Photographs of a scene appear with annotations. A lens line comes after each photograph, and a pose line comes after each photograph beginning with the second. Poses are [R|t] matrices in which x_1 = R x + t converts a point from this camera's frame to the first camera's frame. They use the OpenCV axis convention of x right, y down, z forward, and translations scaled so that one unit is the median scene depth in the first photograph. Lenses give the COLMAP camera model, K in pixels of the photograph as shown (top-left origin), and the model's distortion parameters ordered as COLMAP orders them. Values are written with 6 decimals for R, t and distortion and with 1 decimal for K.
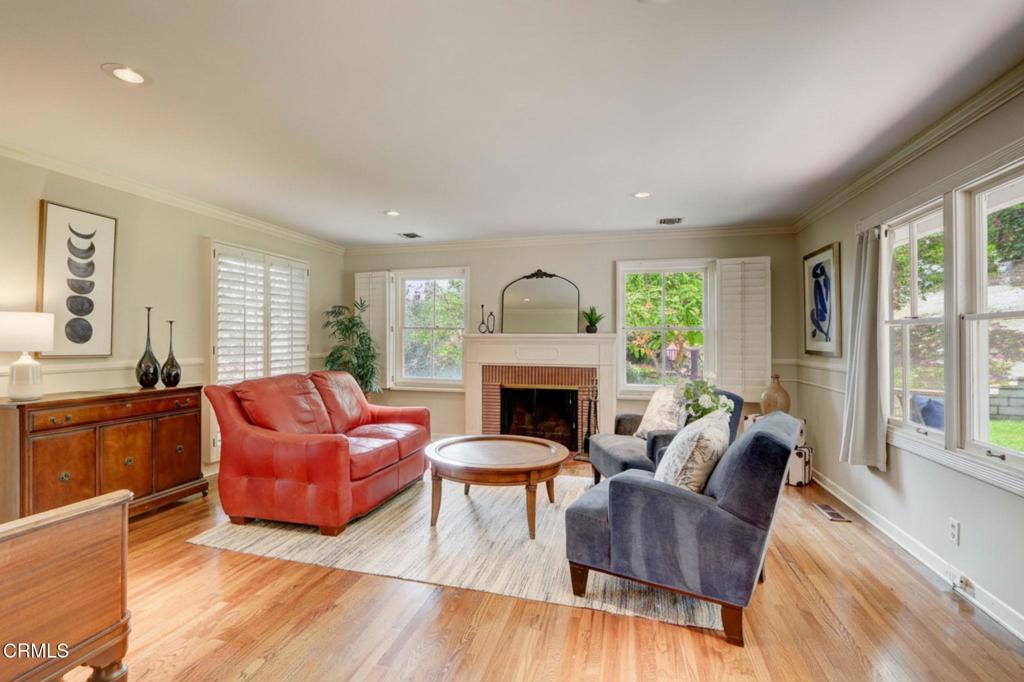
lens RADIAL K [[457.6, 0, 512.0], [0, 457.6, 341.0], [0, 0, 1]] dist [-0.000619, 0.000058]
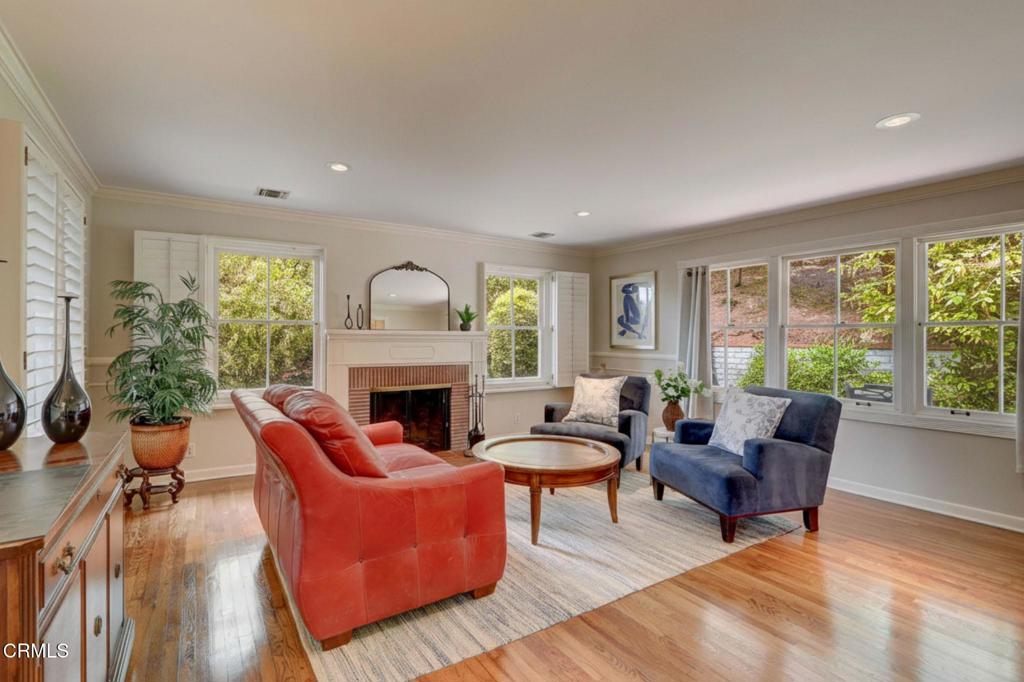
lens RADIAL K [[458.8, 0, 474.1], [0, 458.8, 339.9], [0, 0, 1]] dist [-0.002926, 0.000078]
pose [[0.701081, -0.003765, 0.713071, -0.607135], [0.001082, 0.999991, 0.004216, -0.001498], [-0.713080, -0.002185, 0.701079, 0.306762]]
